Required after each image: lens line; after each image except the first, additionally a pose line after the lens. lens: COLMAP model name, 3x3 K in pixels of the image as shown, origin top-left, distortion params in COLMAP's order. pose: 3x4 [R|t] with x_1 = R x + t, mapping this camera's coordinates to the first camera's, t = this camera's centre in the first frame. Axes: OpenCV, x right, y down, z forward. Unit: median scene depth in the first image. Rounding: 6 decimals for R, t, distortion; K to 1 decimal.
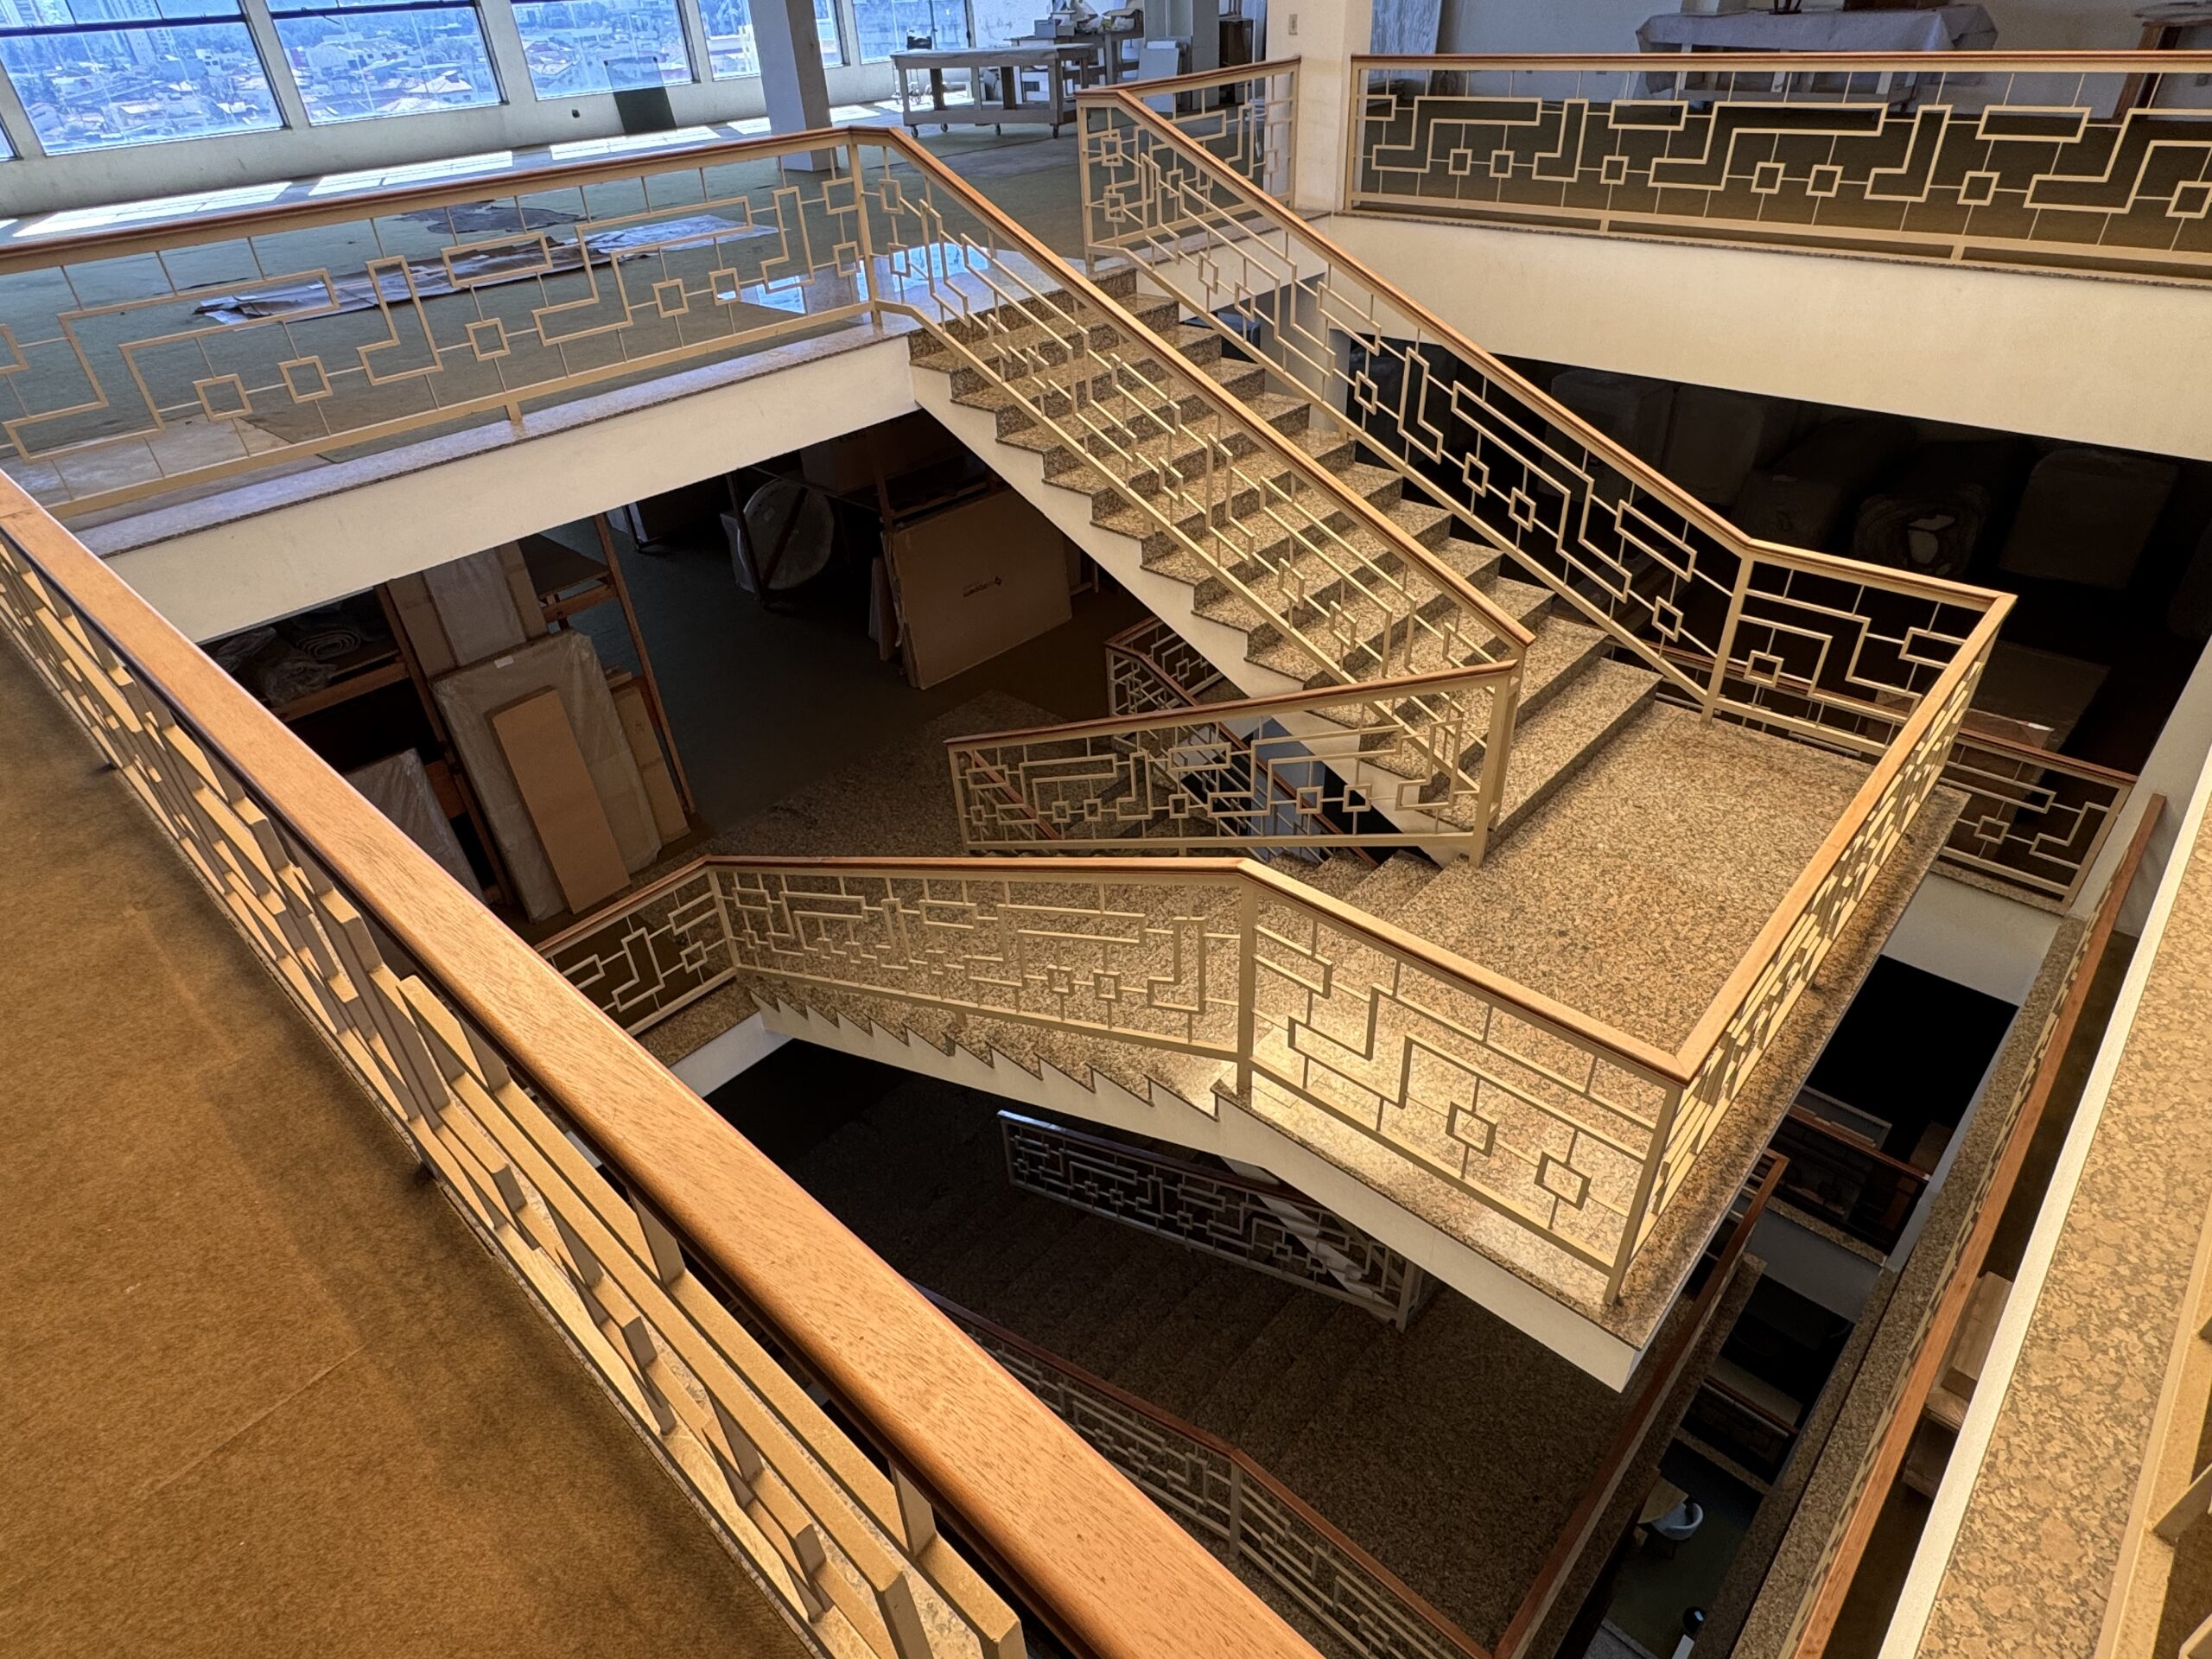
lens RADIAL K [[1220.9, 0, 1115.5], [0, 1220.9, 832.3], [0, 0, 1]] dist [-0.014053, 0.002565]
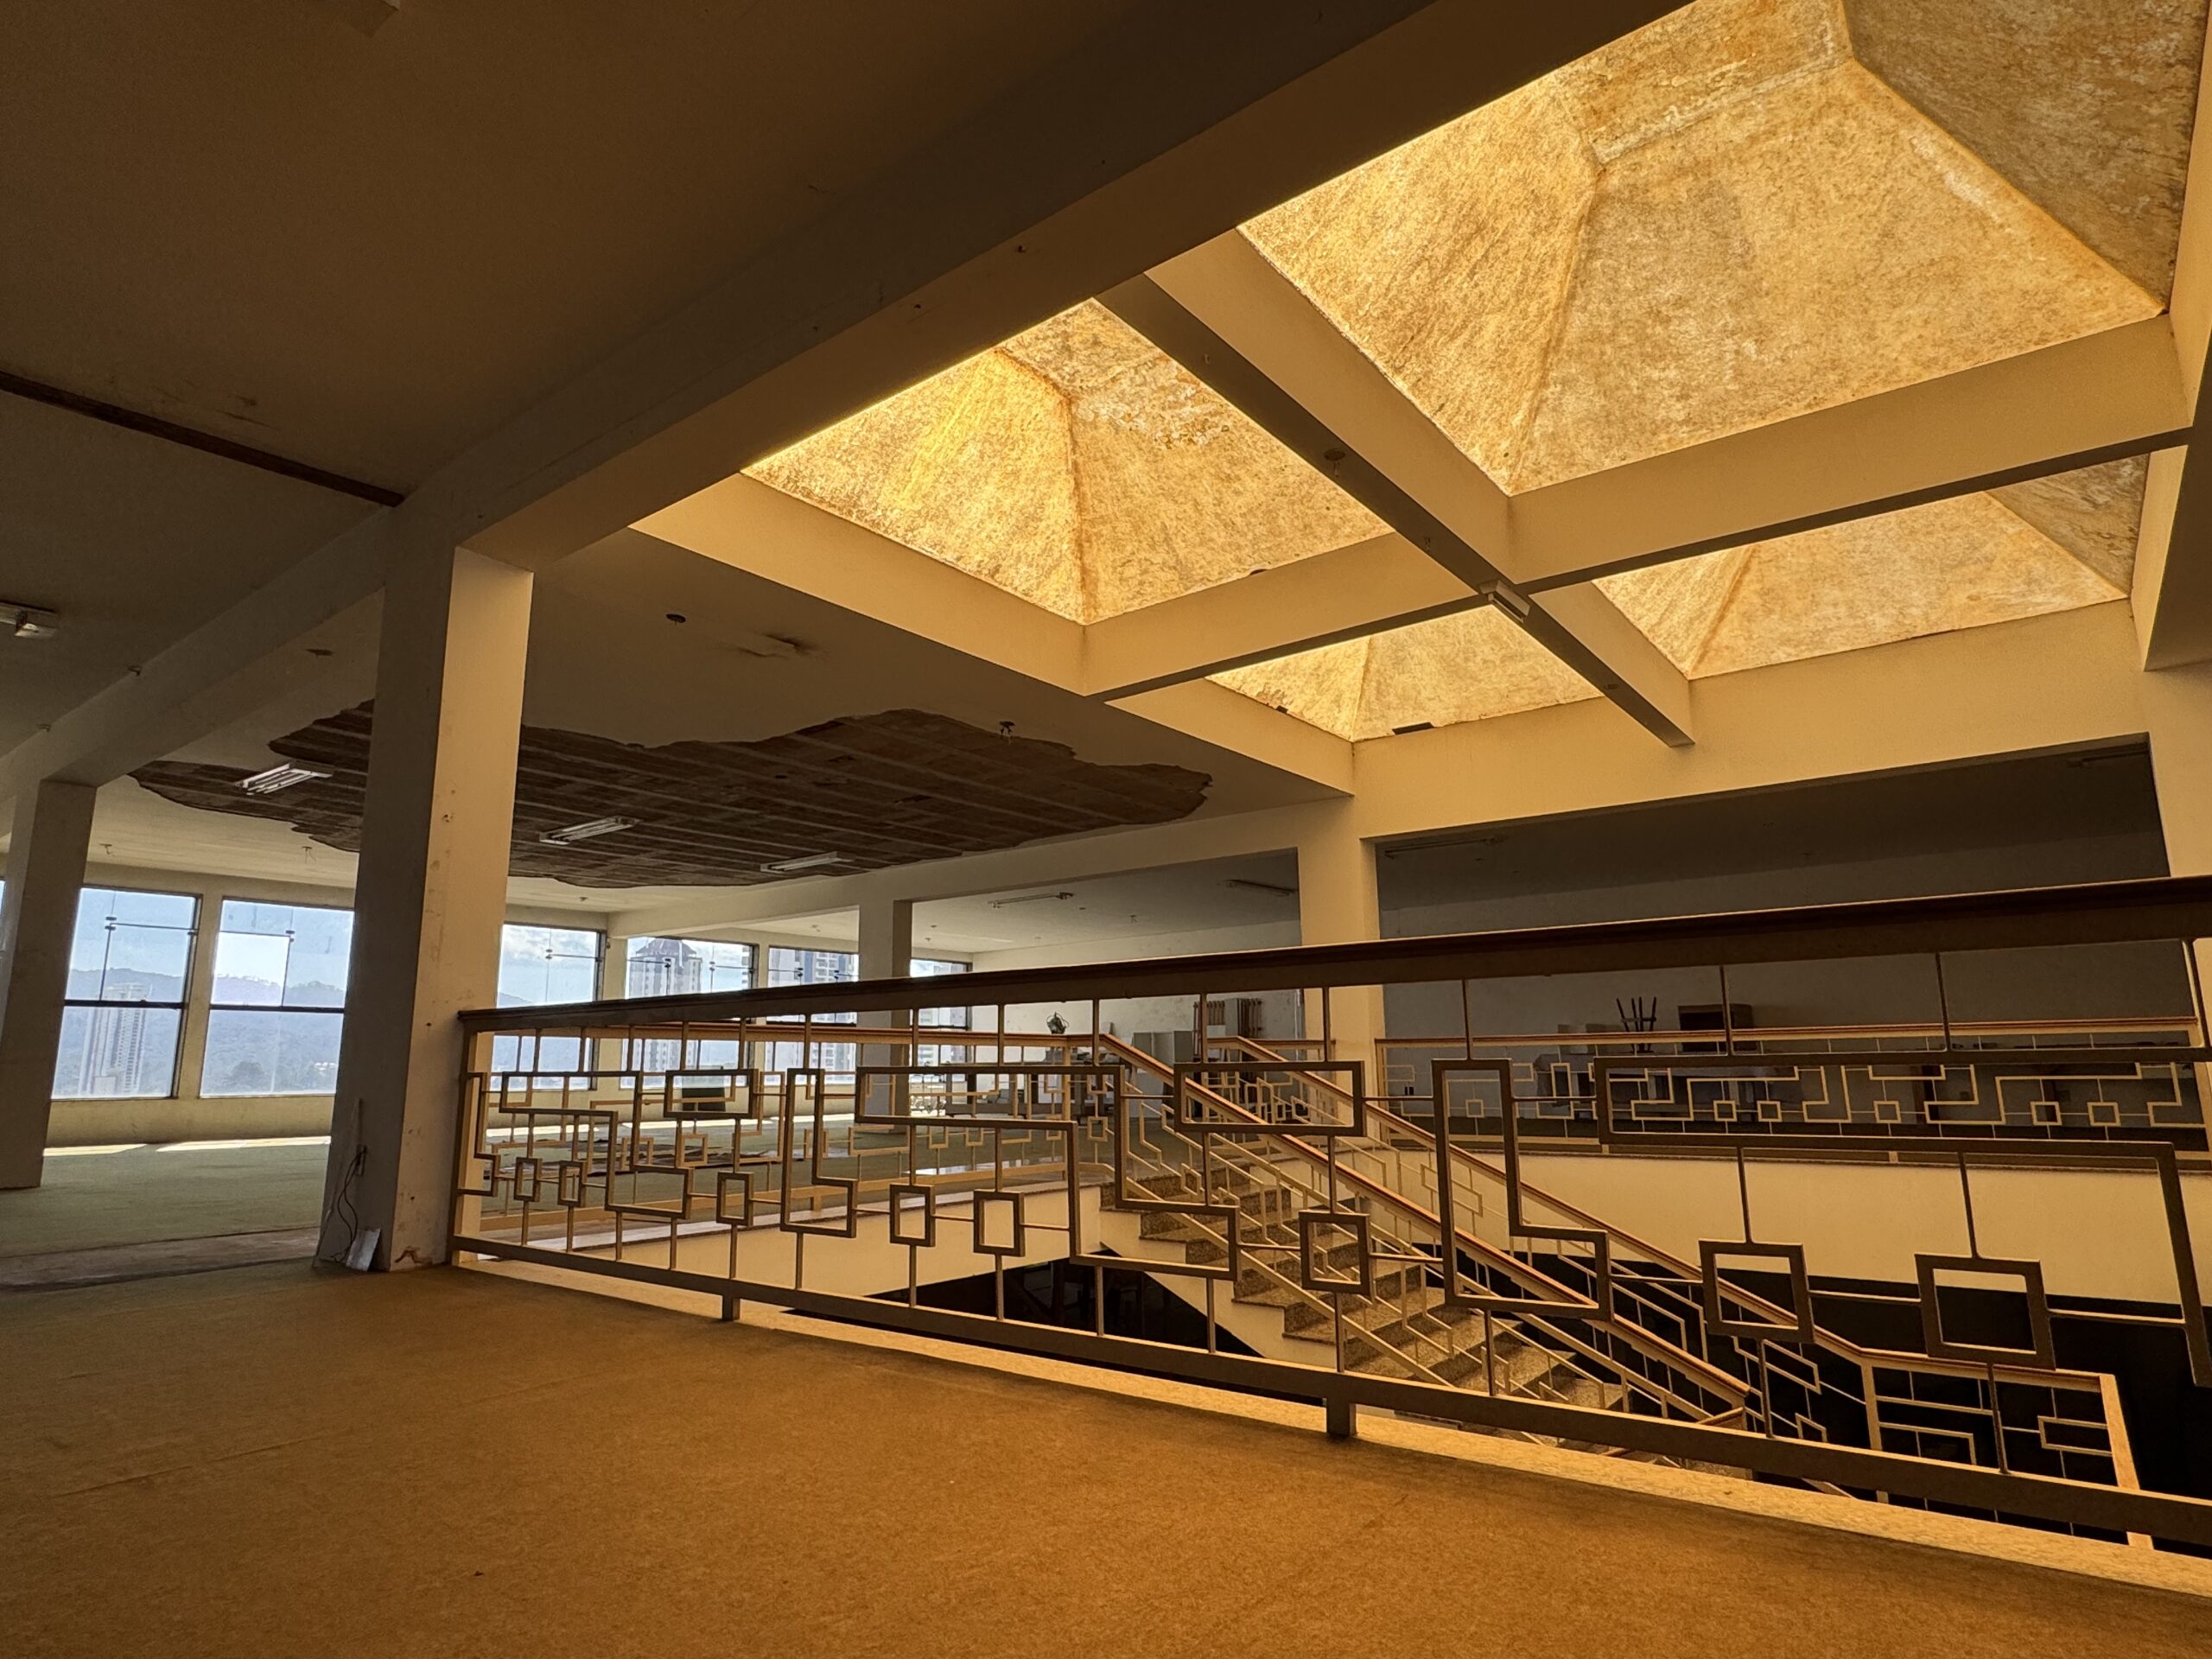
lens RADIAL K [[1220.9, 0, 1104.6], [0, 1220.9, 836.6], [0, 0, 1]] dist [-0.014053, 0.002565]
pose [[0.996011, 0.052655, 0.072033, -0.300873], [0.015659, 0.691632, -0.722081, 0.242073], [-0.087841, 0.720328, 0.688049, -0.078240]]
